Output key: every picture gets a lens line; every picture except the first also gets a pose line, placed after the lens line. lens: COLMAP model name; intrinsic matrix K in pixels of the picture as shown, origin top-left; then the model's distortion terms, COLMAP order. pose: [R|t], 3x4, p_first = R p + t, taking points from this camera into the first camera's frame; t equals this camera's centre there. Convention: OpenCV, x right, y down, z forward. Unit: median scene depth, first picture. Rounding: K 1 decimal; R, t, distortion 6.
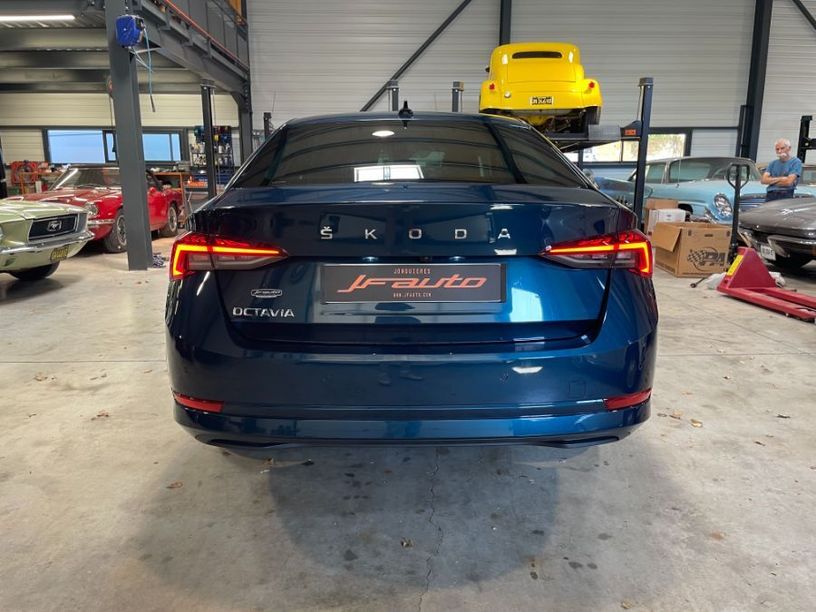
lens RADIAL K [[621.5, 0, 409.0], [0, 621.5, 294.1], [0, 0, 1]] dist [0.108422, -0.150296]
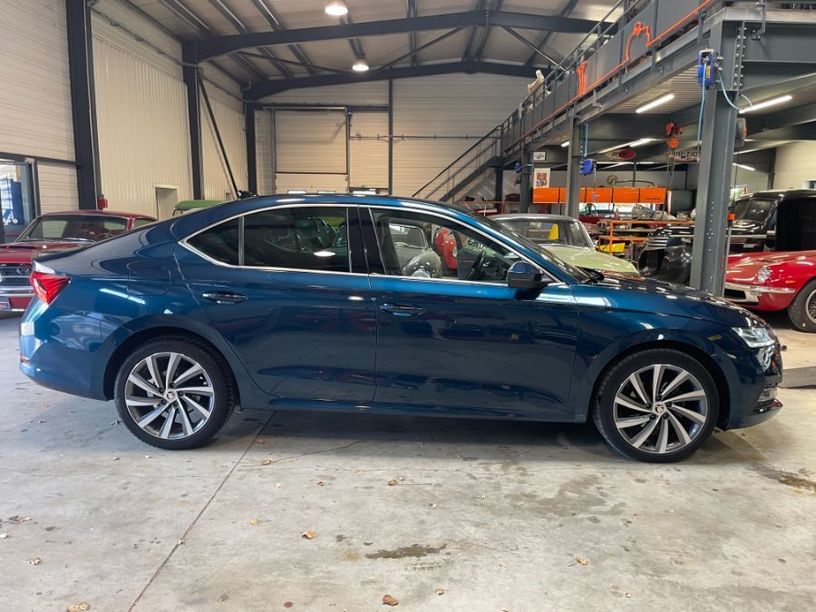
lens RADIAL K [[625.1, 0, 404.0], [0, 625.1, 291.6], [0, 0, 1]] dist [0.105090, -0.141859]
pose [[-0.067612, 0.128502, -0.989402, 1.351839], [-0.197215, 0.970383, 0.139508, -0.486241], [0.978026, 0.204557, -0.040267, 2.046892]]
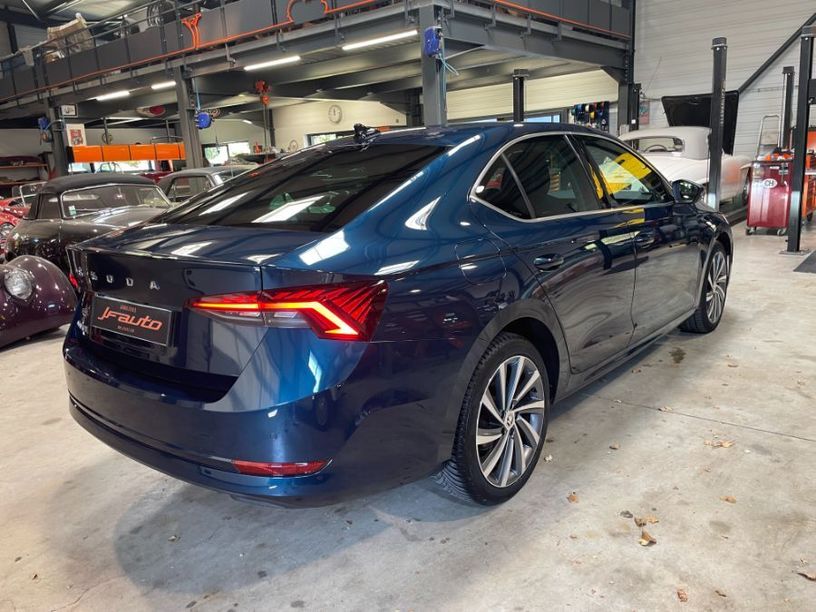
lens RADIAL K [[625.1, 0, 404.0], [0, 625.1, 291.6], [0, 0, 1]] dist [0.105090, -0.141859]
pose [[0.748111, 0.095591, -0.656652, 0.879725], [-0.065357, 0.995373, 0.070440, -0.140245], [0.660347, -0.009781, 0.750897, 0.342019]]
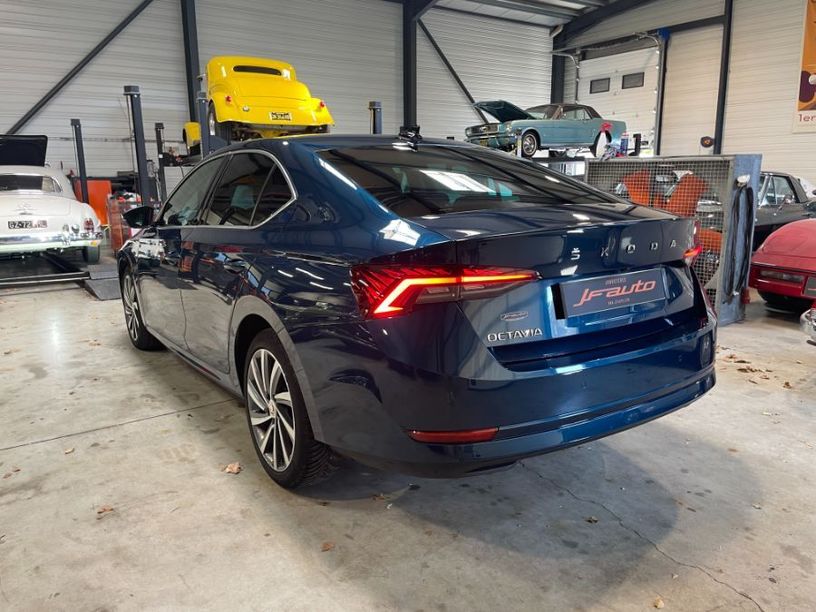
lens RADIAL K [[615.3, 0, 409.1], [0, 615.3, 293.4], [0, 0, 1]] dist [0.104944, -0.145814]
pose [[0.839354, -0.106944, 0.532962, -0.712853], [0.114489, 0.993243, 0.018998, -0.060938], [-0.531392, 0.045072, 0.845926, 0.167618]]
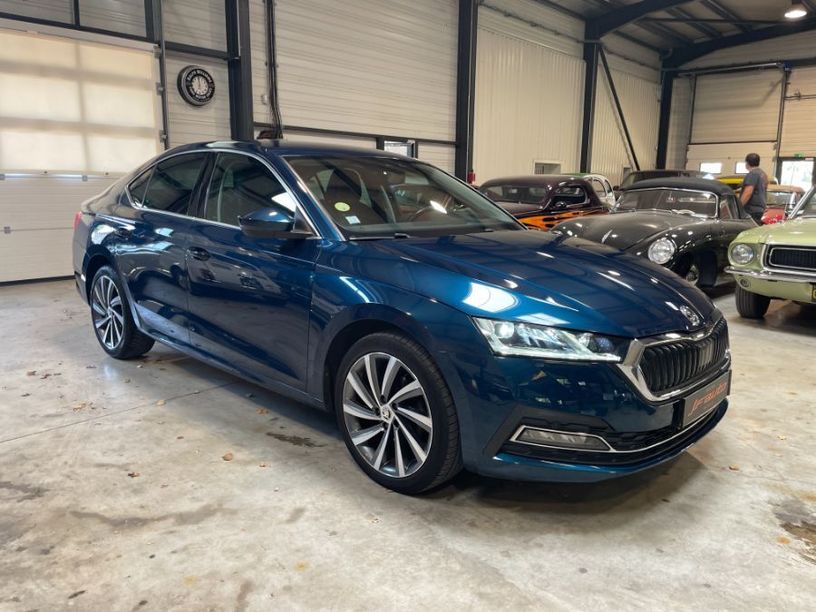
lens RADIAL K [[621.5, 0, 409.0], [0, 621.5, 294.1], [0, 0, 1]] dist [0.108422, -0.150296]
pose [[-0.705086, 0.112590, -0.700127, 1.027784], [-0.144367, 0.943846, 0.297173, -0.596382], [0.694271, 0.310608, -0.649238, 3.004165]]
